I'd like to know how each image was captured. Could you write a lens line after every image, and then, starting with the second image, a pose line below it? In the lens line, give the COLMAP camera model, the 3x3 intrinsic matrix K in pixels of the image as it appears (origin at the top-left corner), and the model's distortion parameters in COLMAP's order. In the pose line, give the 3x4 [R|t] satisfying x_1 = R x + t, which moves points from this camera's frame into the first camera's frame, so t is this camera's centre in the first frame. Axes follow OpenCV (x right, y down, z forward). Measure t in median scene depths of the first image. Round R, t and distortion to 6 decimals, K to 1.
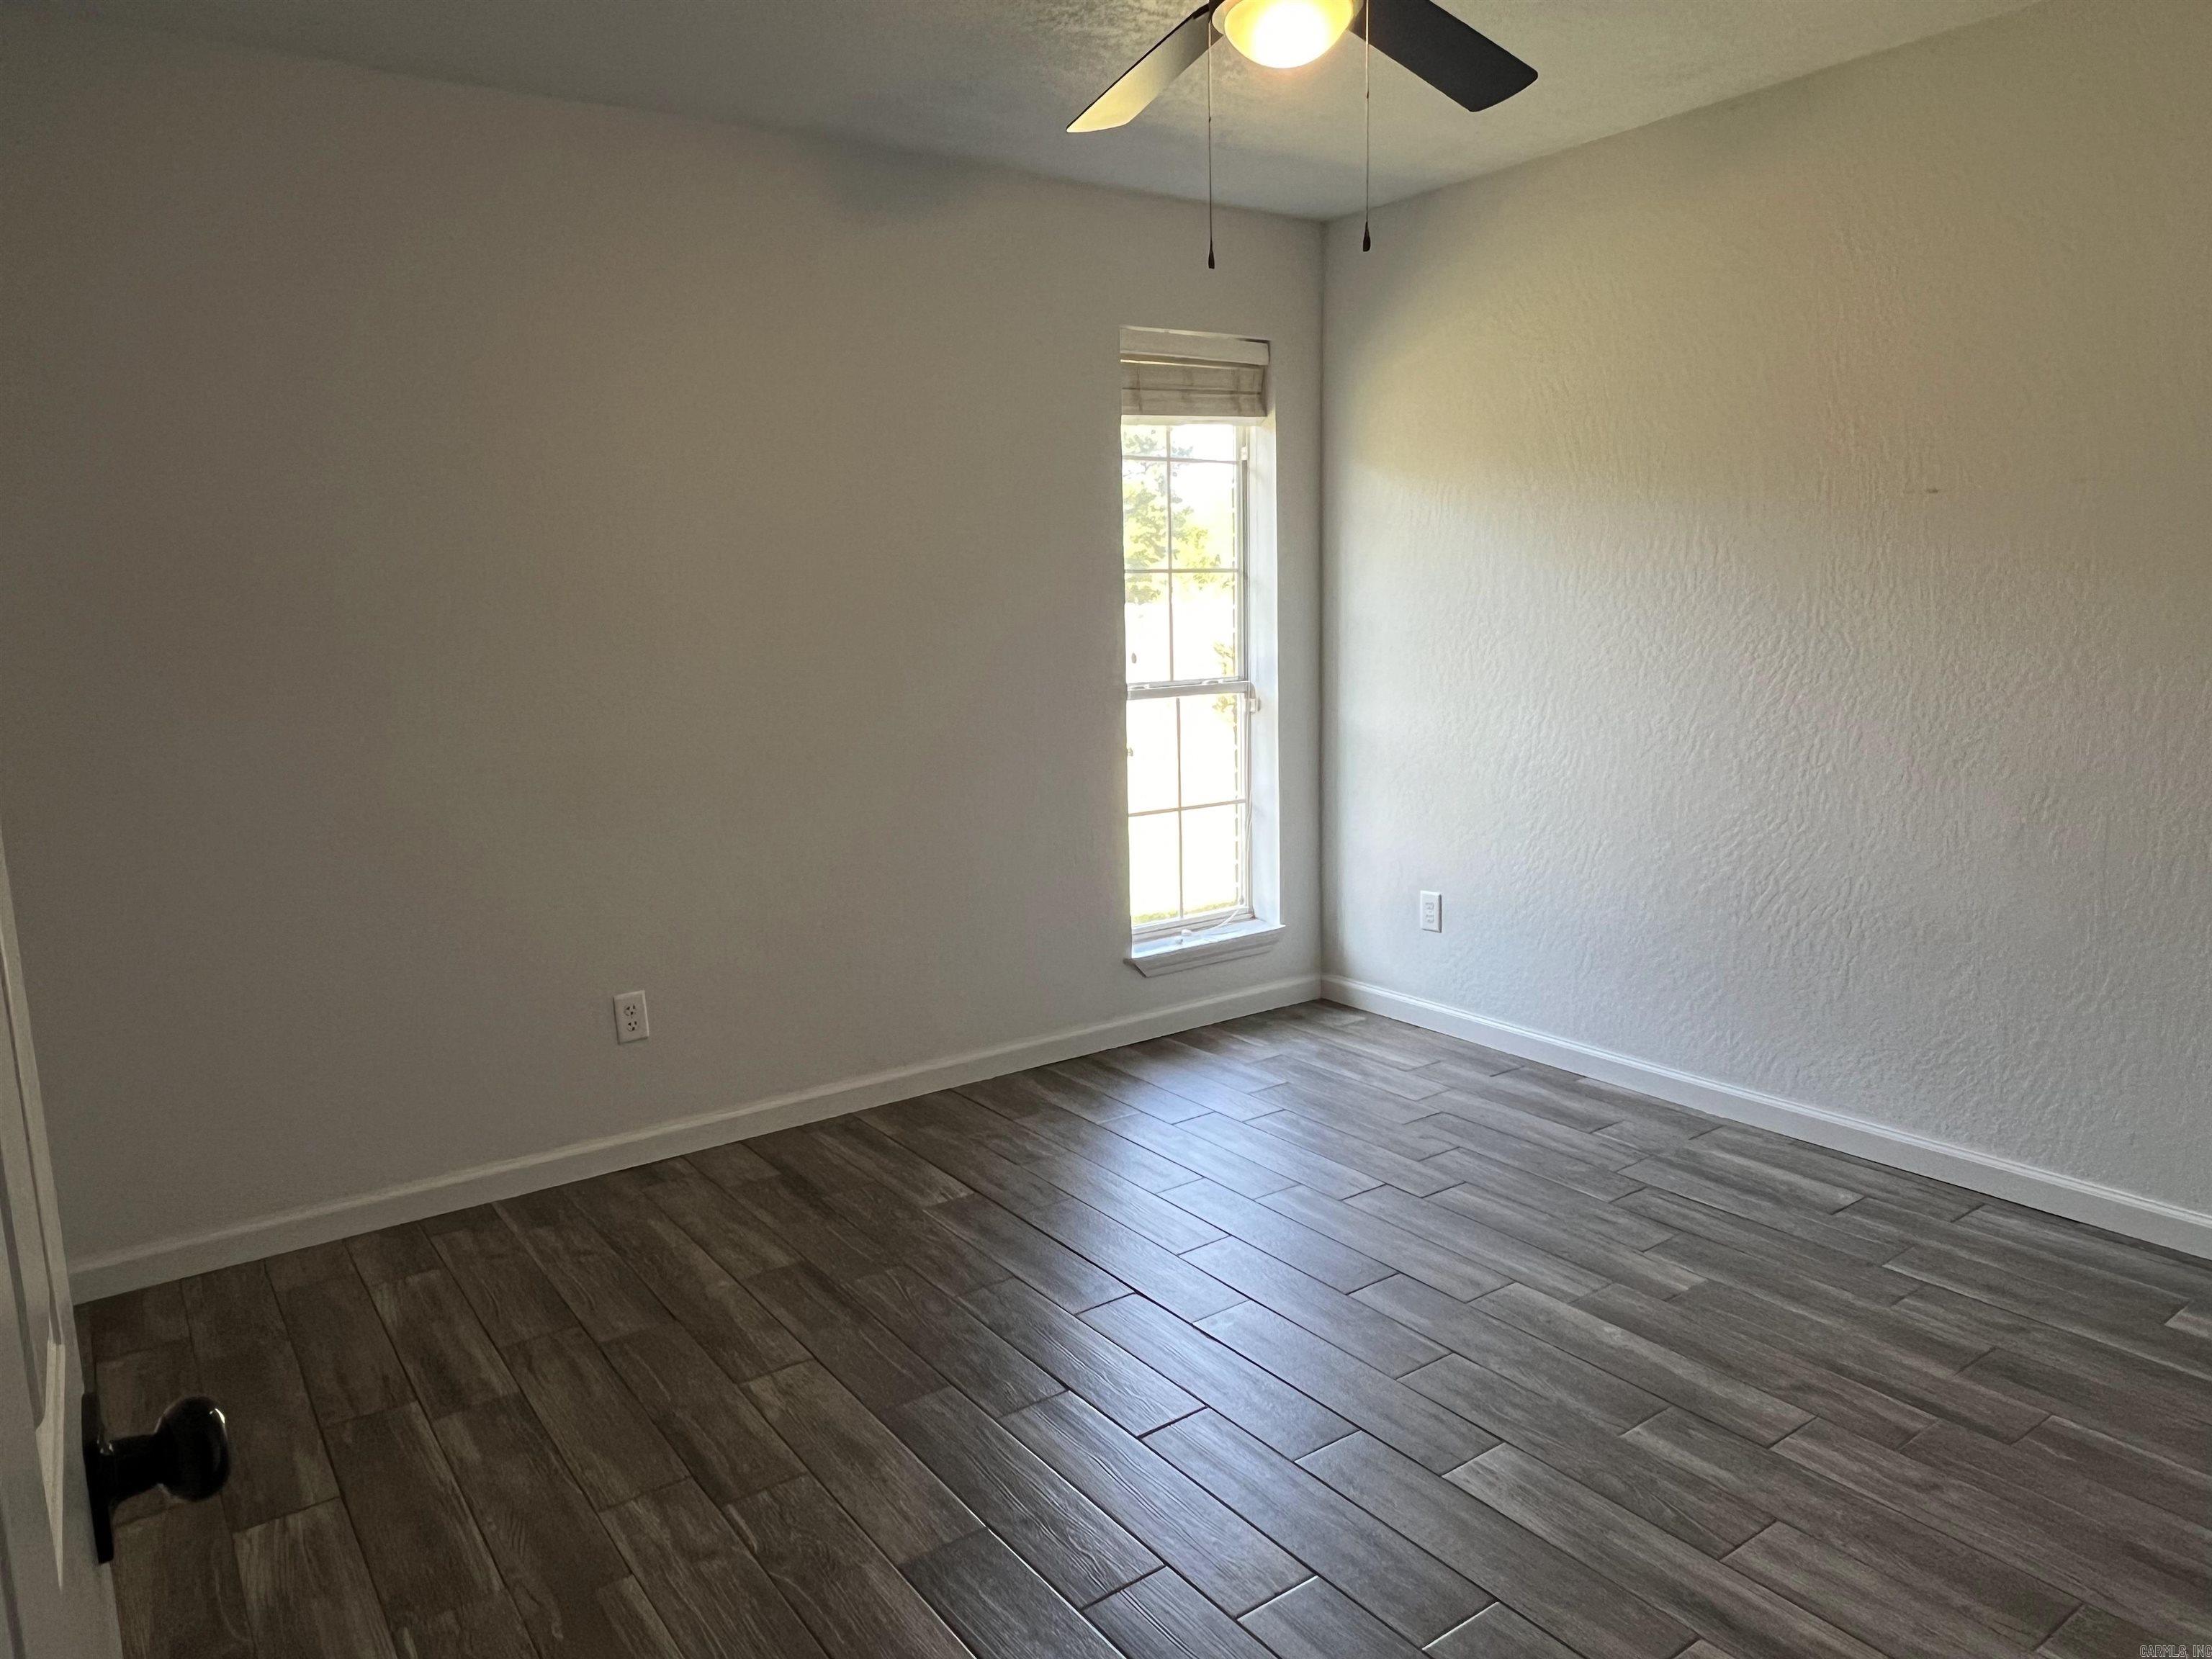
lens RADIAL K [[1461.6, 0, 1082.5], [0, 1461.6, 828.5], [0, 0, 1]] dist [0.001124, -0.000184]
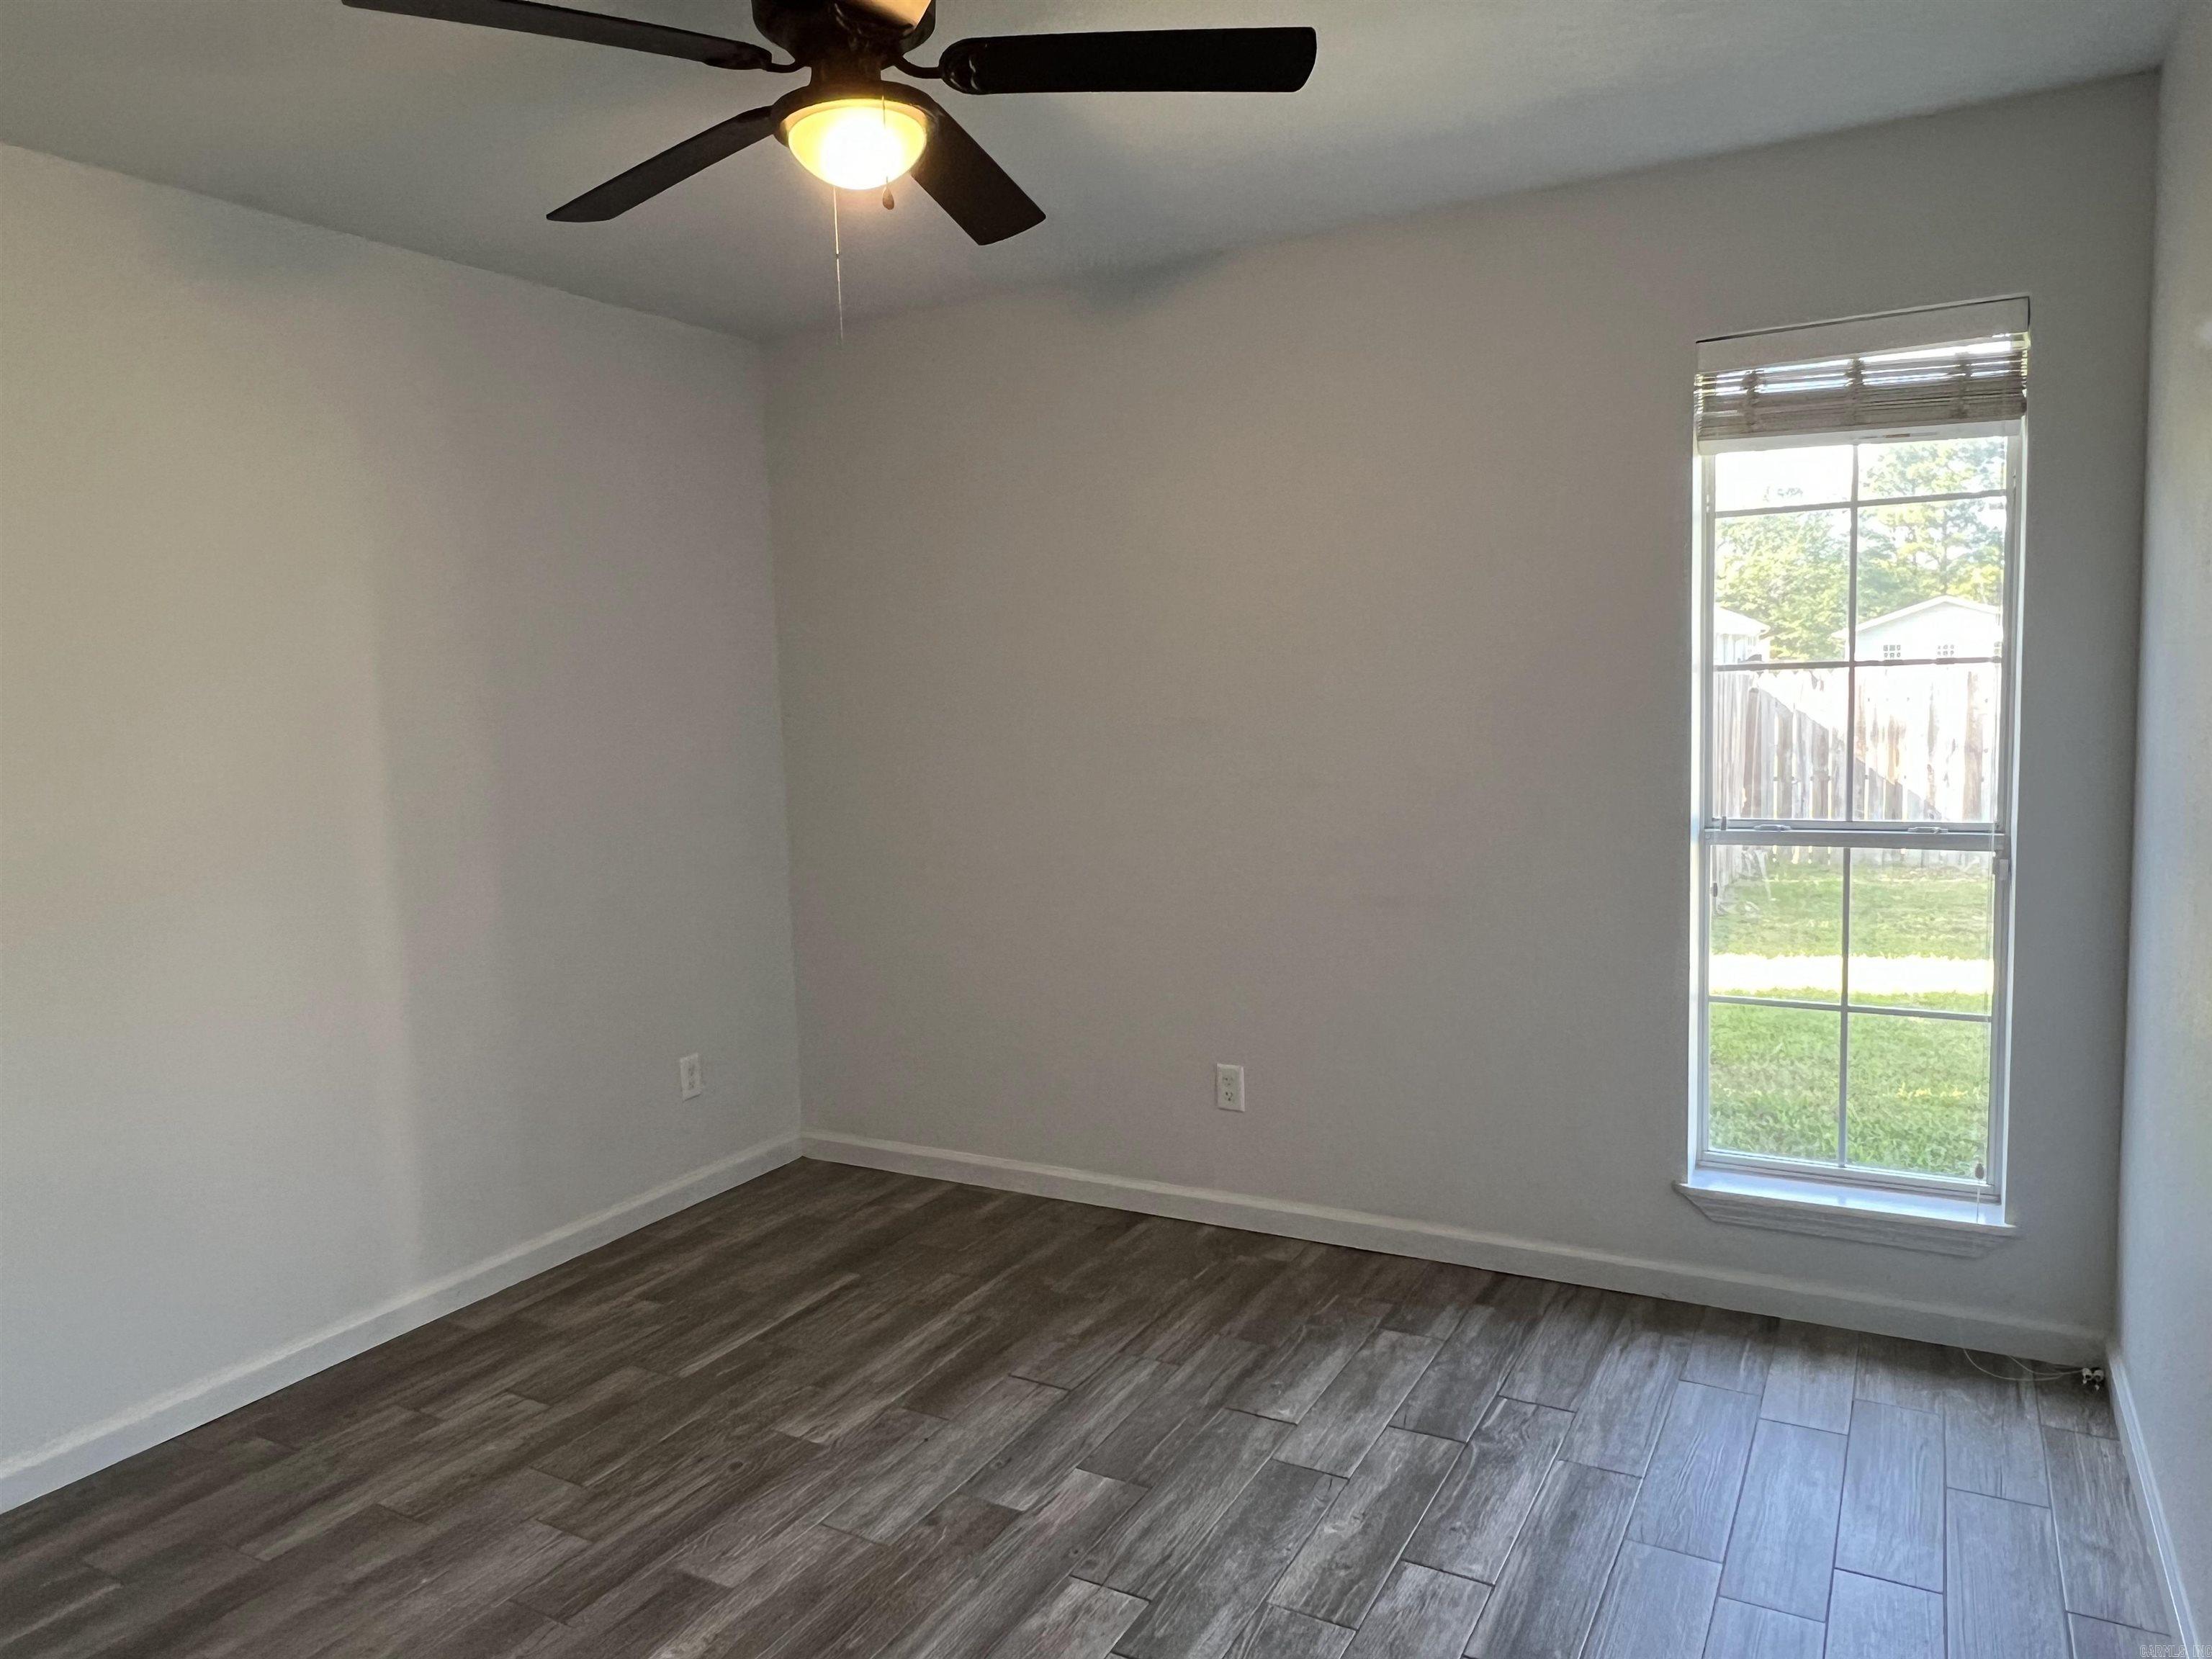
lens RADIAL K [[1461.6, 0, 1082.5], [0, 1461.6, 828.5], [0, 0, 1]] dist [0.001124, -0.000184]
pose [[0.421063, 0.085632, -0.902980, 0.556500], [-0.130627, 0.990880, 0.033056, -0.075135], [0.897576, 0.104035, 0.428409, 0.393951]]
